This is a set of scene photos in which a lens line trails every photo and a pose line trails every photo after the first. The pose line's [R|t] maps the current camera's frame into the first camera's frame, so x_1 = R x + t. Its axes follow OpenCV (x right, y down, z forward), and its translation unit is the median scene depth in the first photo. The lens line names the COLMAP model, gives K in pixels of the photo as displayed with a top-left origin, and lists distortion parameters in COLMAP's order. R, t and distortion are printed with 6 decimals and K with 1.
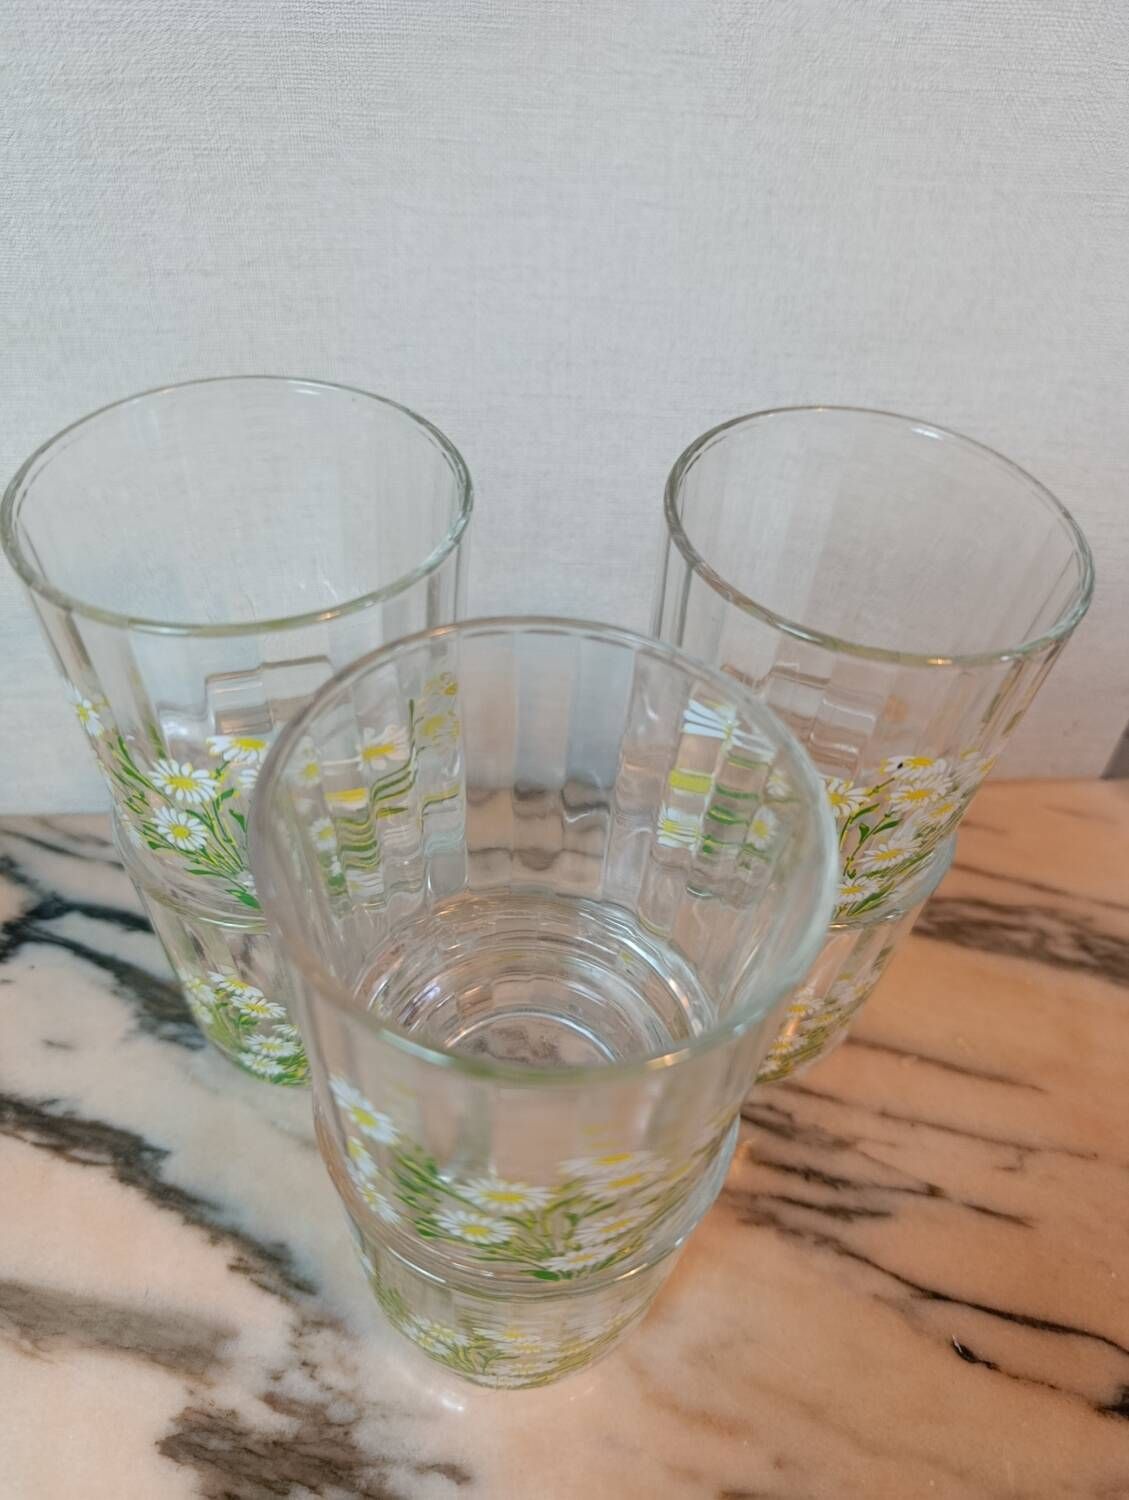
lens RADIAL K [[1096.1, 0, 580.4], [0, 1096.1, 735.5], [0, 0, 1]] dist [-0.060044, 0.015511]
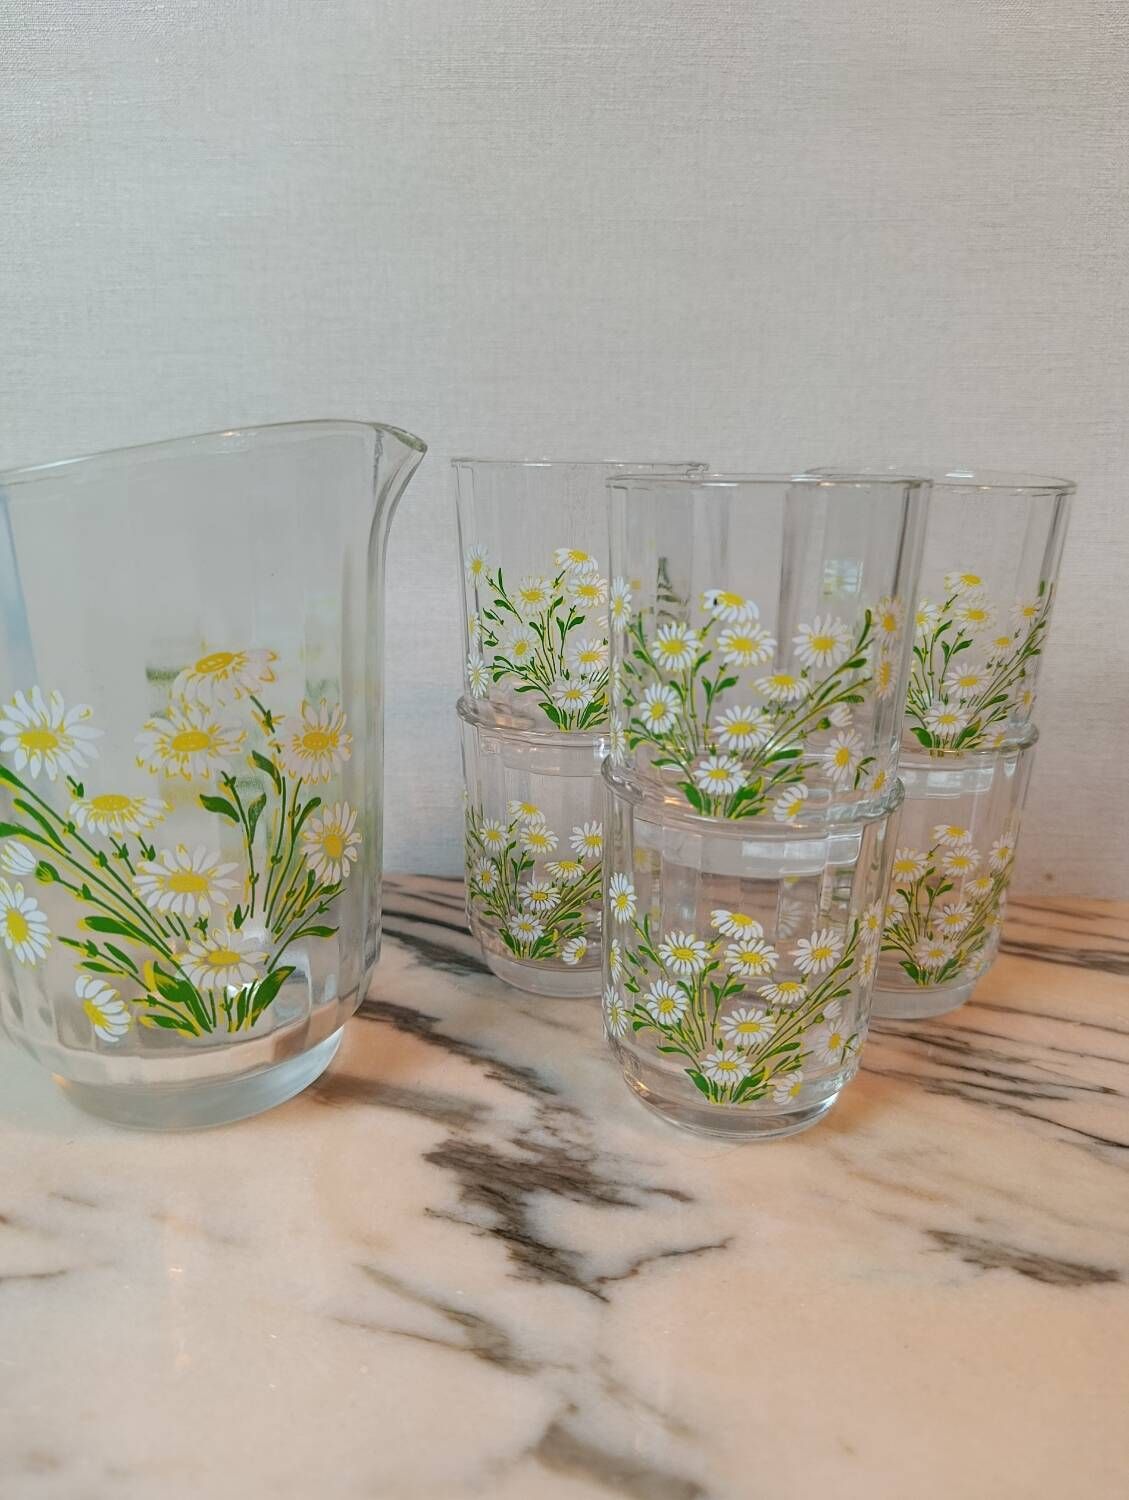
lens RADIAL K [[1126.4, 0, 558.9], [0, 1126.4, 753.4], [0, 0, 1]] dist [-0.075067, 0.017892]
pose [[0.987476, -0.014832, -0.157069, -0.049065], [-0.069495, 0.852890, -0.517445, 0.867514], [0.141638, 0.521880, 0.841178, -0.229434]]
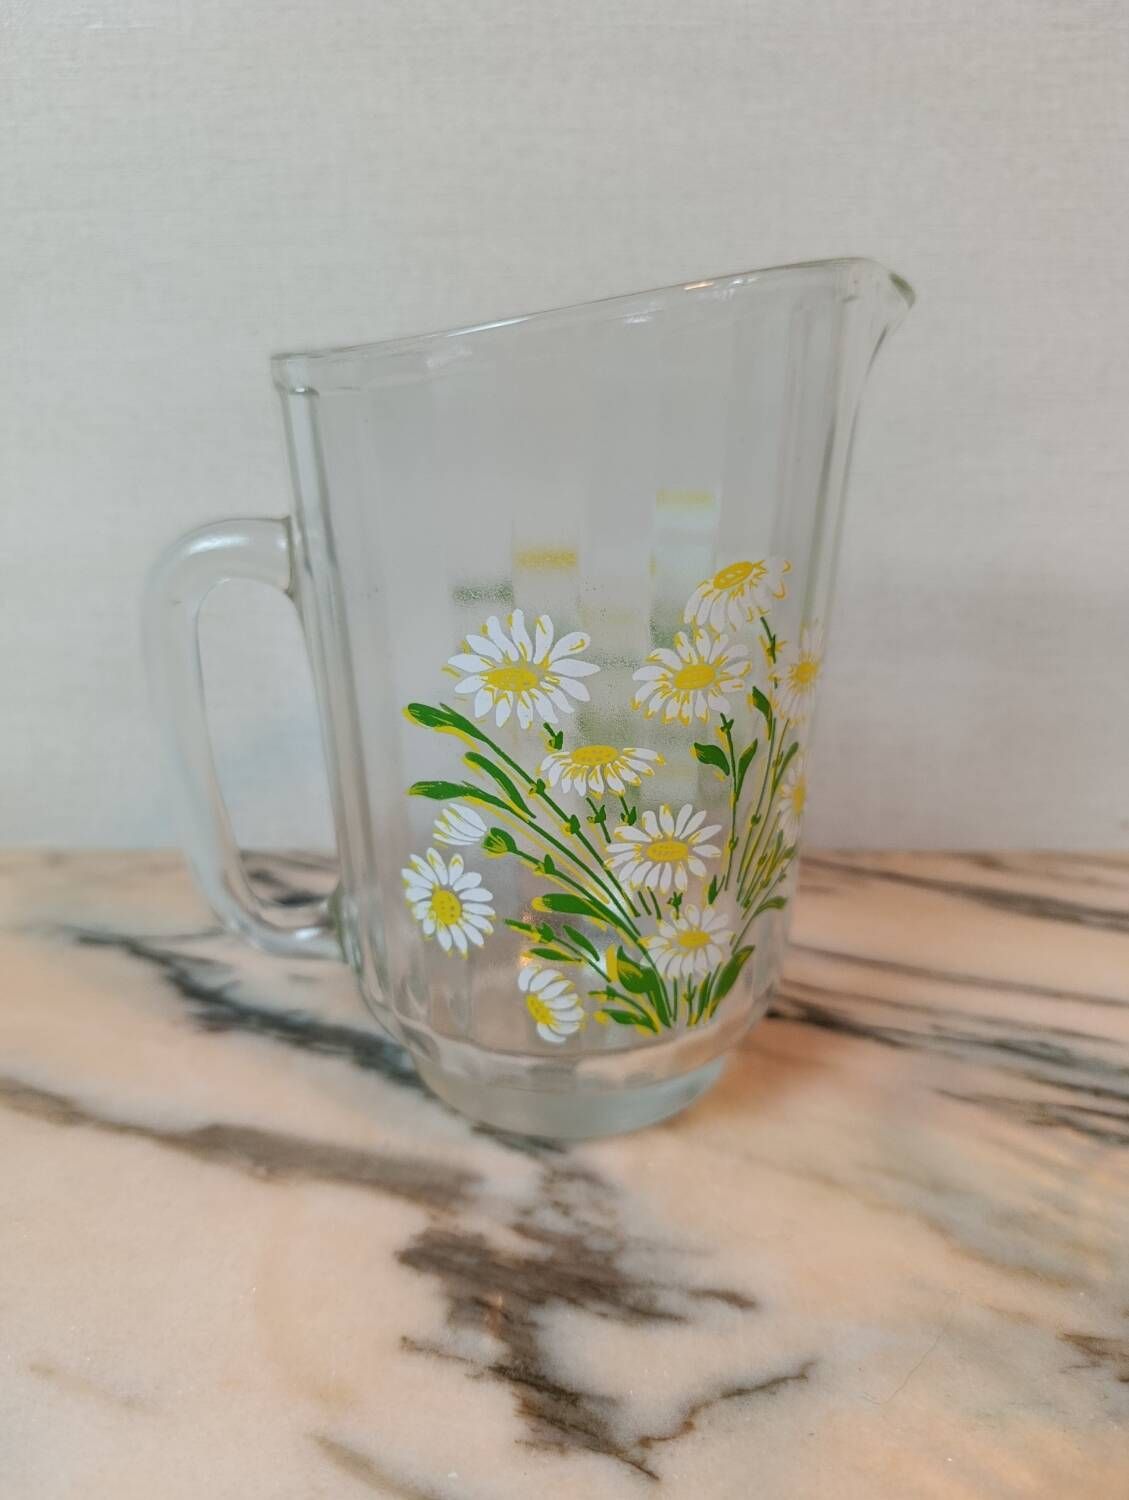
lens RADIAL K [[1126.4, 0, 567.5], [0, 1126.4, 773.6], [0, 0, 1]] dist [-0.075067, 0.017892]
pose [[0.991792, -0.032333, -0.123703, -0.122445], [-0.026148, 0.895759, -0.443770, 0.678787], [0.125156, 0.443362, 0.887562, 0.016371]]
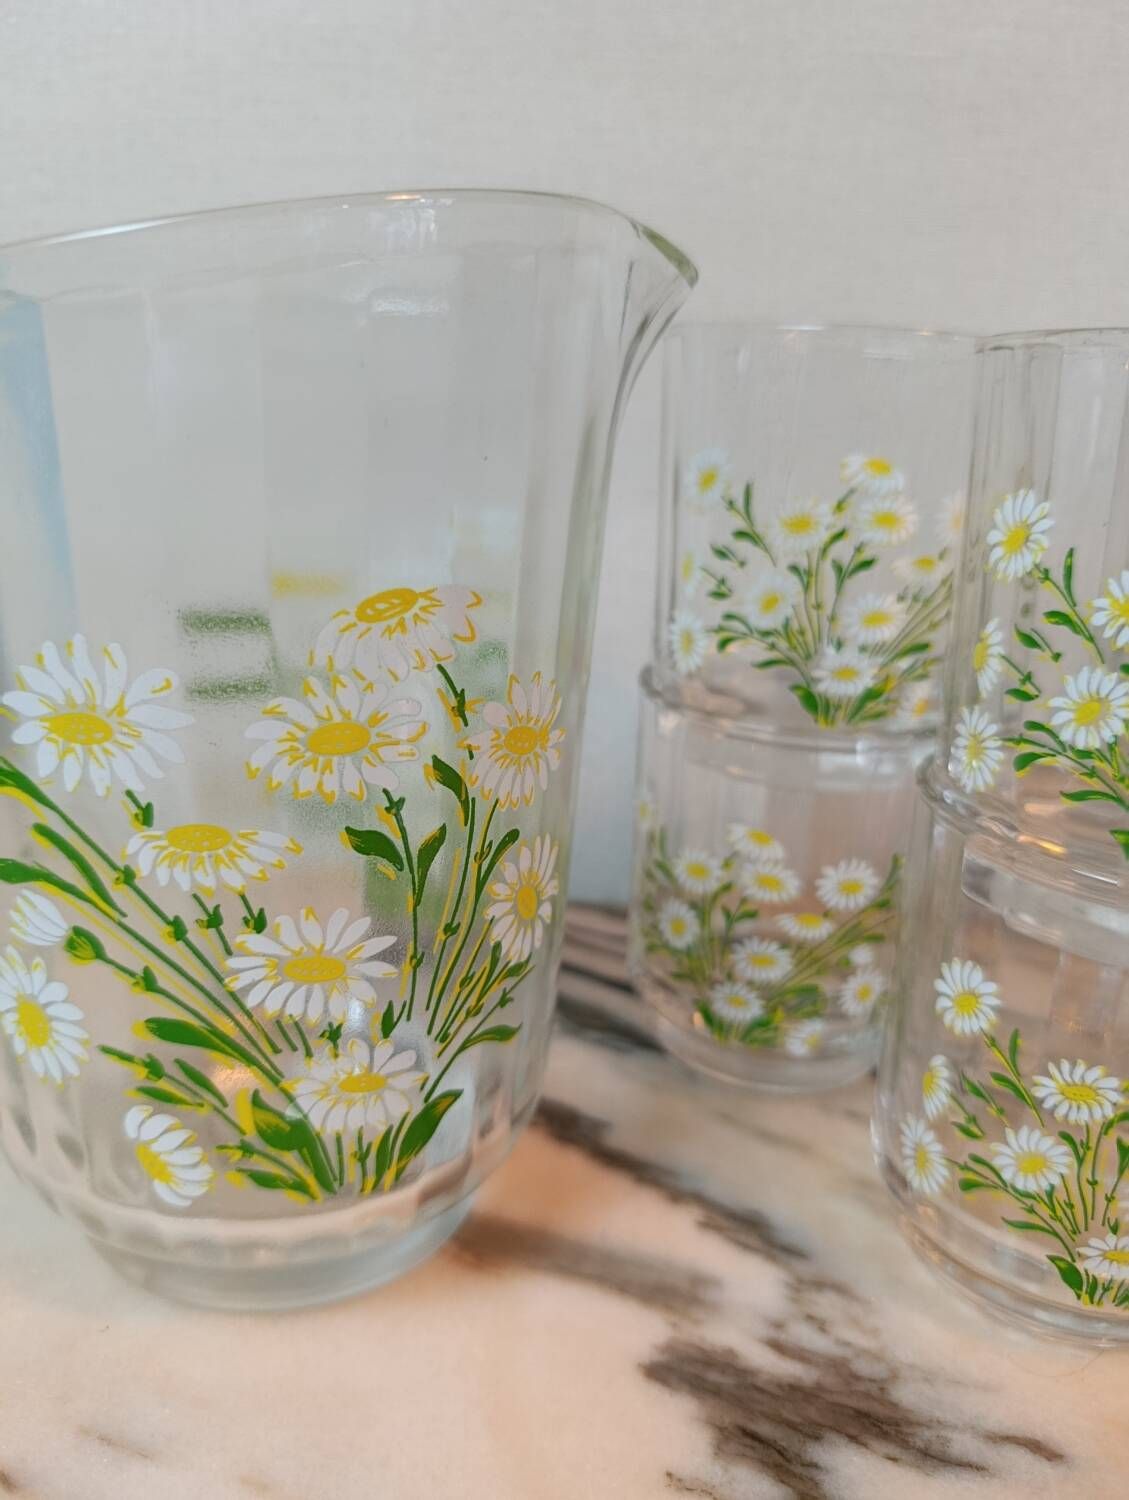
lens RADIAL K [[1126.4, 0, 526.0], [0, 1126.4, 785.7], [0, 0, 1]] dist [-0.075067, 0.017892]
pose [[0.985407, 0.029069, -0.167716, -0.339554], [-0.105552, 0.877350, -0.468099, 0.646228], [0.133539, 0.478971, 0.867614, 0.081207]]
